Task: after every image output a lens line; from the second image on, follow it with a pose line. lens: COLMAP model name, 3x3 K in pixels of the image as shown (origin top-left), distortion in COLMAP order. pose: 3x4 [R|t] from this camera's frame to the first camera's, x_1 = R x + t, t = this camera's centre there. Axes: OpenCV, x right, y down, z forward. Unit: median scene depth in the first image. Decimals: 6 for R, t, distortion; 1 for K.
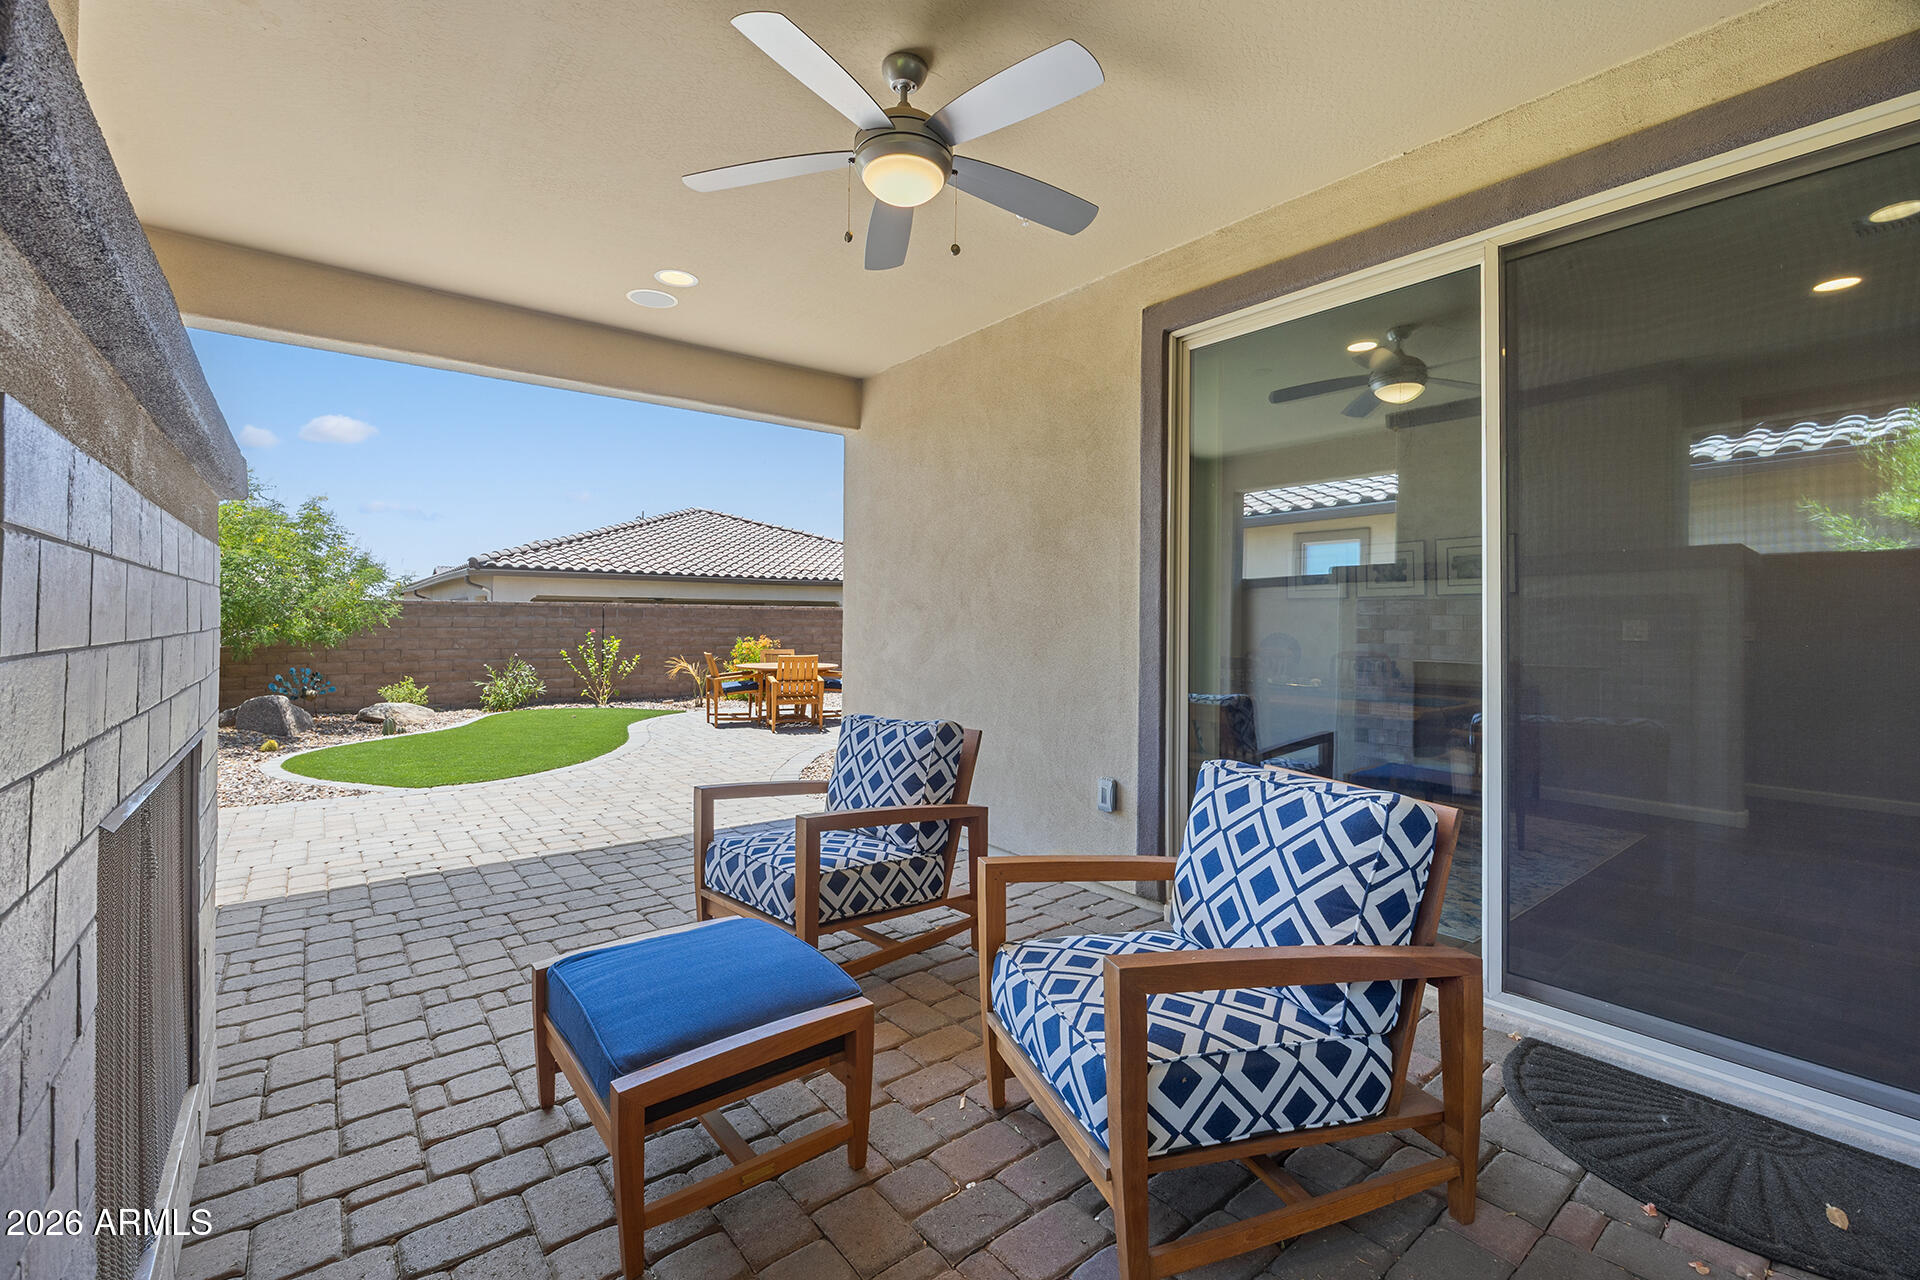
lens RADIAL K [[806.9, 0, 966.5], [0, 806.9, 610.3], [0, 0, 1]] dist [-0.001041, -0.000026]
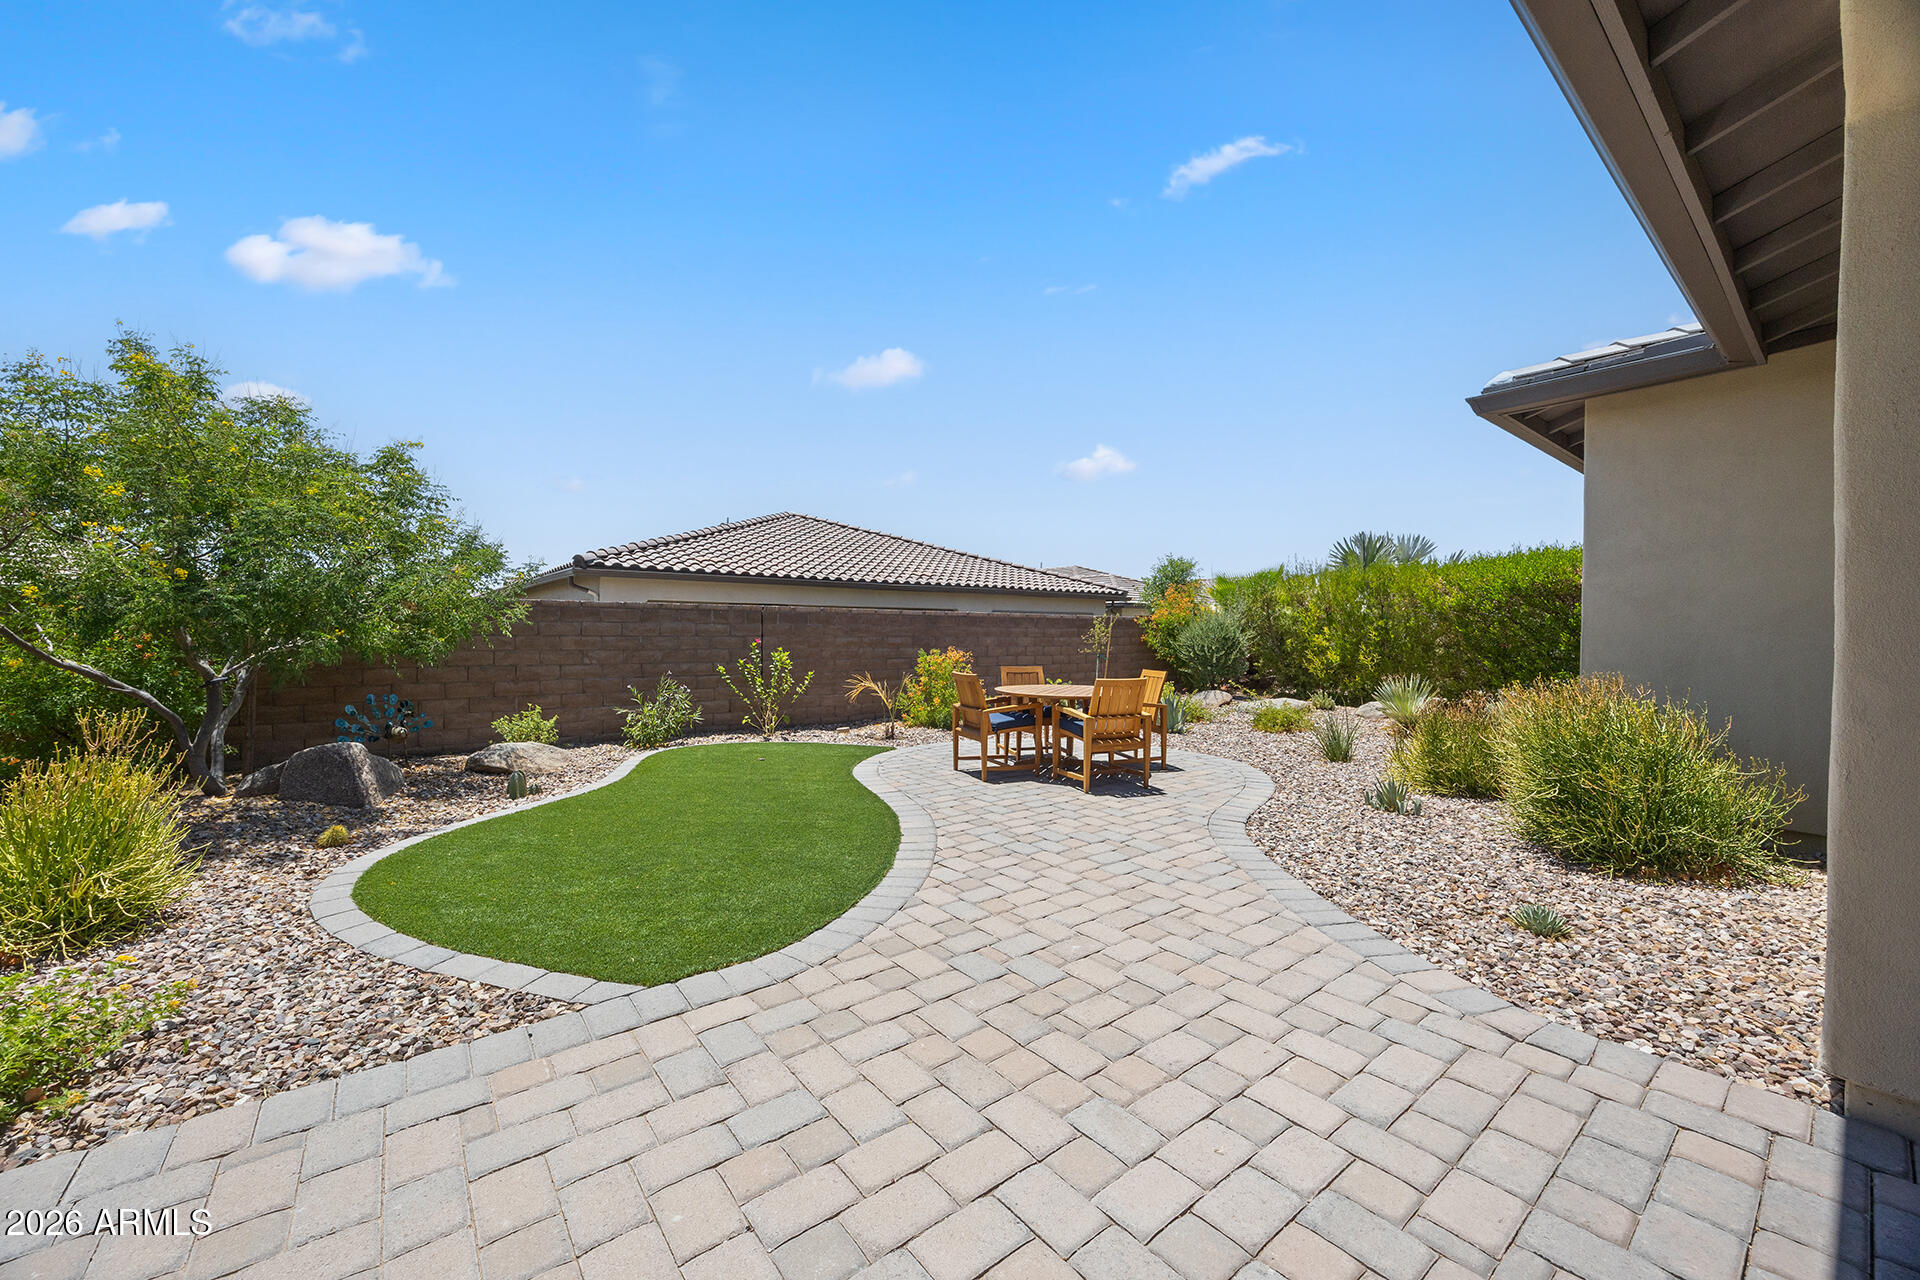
lens RADIAL K [[719.2, 0, 960.0], [0, 719.2, 640.0], [0, 0, 1]] dist [0.020426, 0.000031]
pose [[0.999900, 0.002511, -0.013944, -0.278844], [-0.002160, 0.999681, 0.025153, 0.007253], [0.014003, -0.025120, 0.999586, 0.332177]]
